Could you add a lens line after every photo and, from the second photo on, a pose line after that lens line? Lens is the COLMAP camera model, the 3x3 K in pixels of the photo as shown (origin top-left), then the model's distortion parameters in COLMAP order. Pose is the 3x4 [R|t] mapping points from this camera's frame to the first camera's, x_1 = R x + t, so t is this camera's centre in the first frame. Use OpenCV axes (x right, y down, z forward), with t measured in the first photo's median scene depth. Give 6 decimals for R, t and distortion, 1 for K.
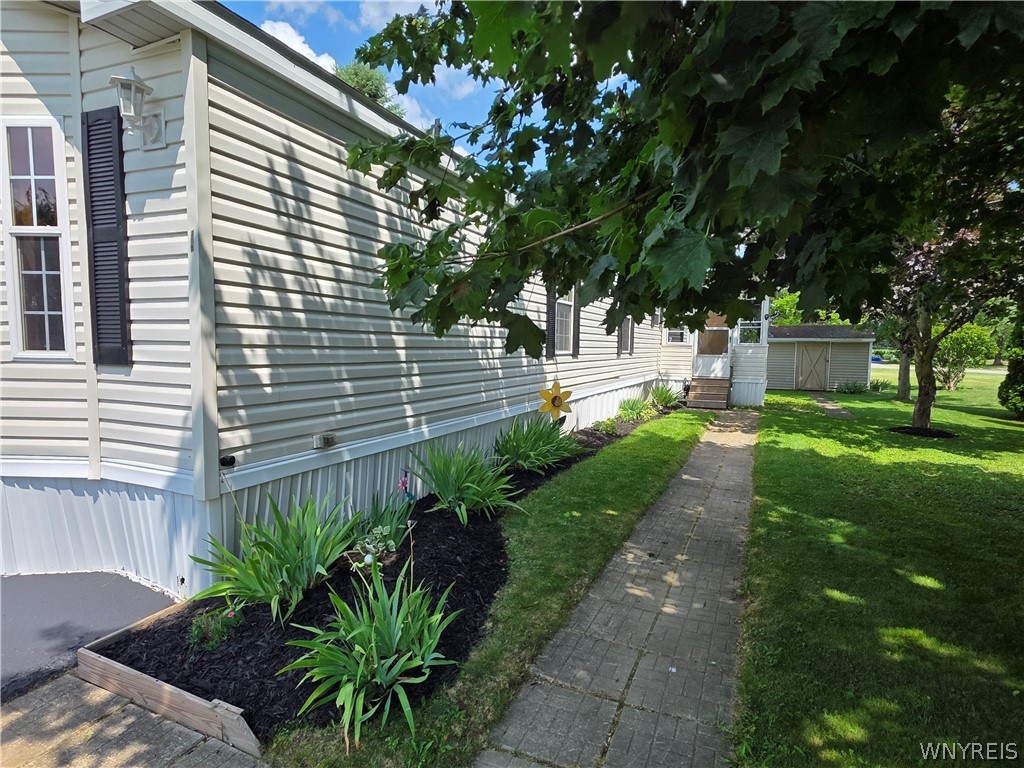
lens RADIAL K [[573.1, 0, 513.0], [0, 573.1, 388.9], [0, 0, 1]] dist [0.001139, 0.000165]
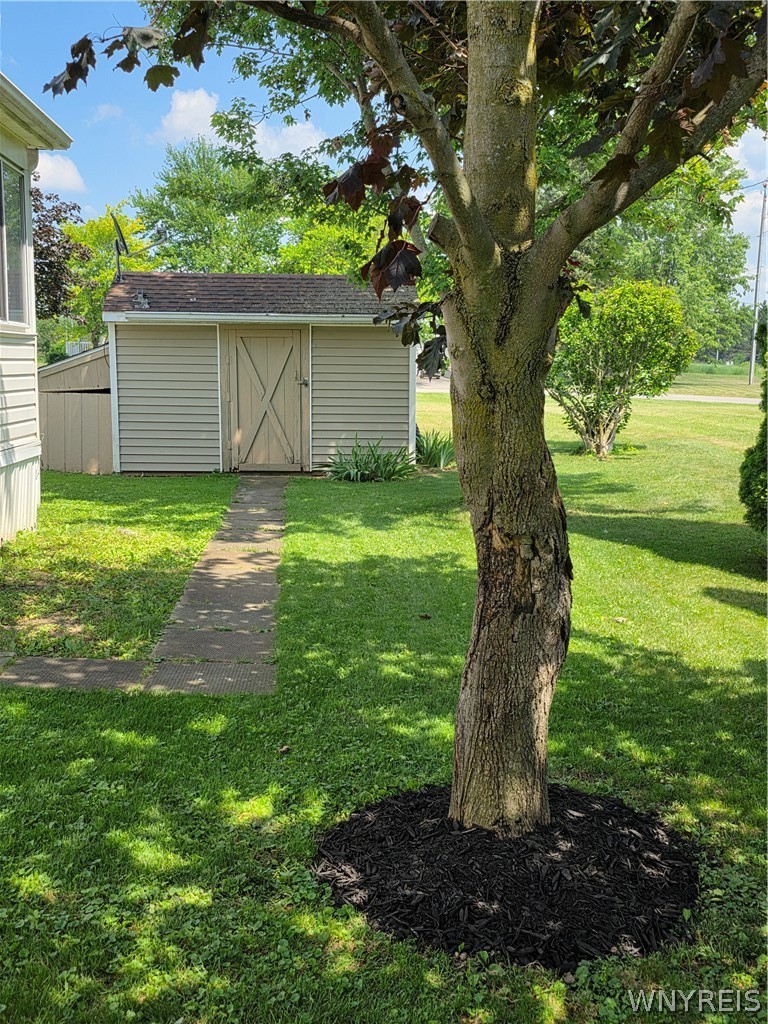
lens RADIAL K [[1129.5, 0, 383.8], [0, 1129.5, 512.3], [0, 0, 1]] dist [0.007418, 0.000000]
pose [[0.891613, -0.067379, 0.447757, 0.431733], [0.038554, 0.996572, 0.073193, -0.029879], [-0.451154, -0.047997, 0.891155, 0.578021]]
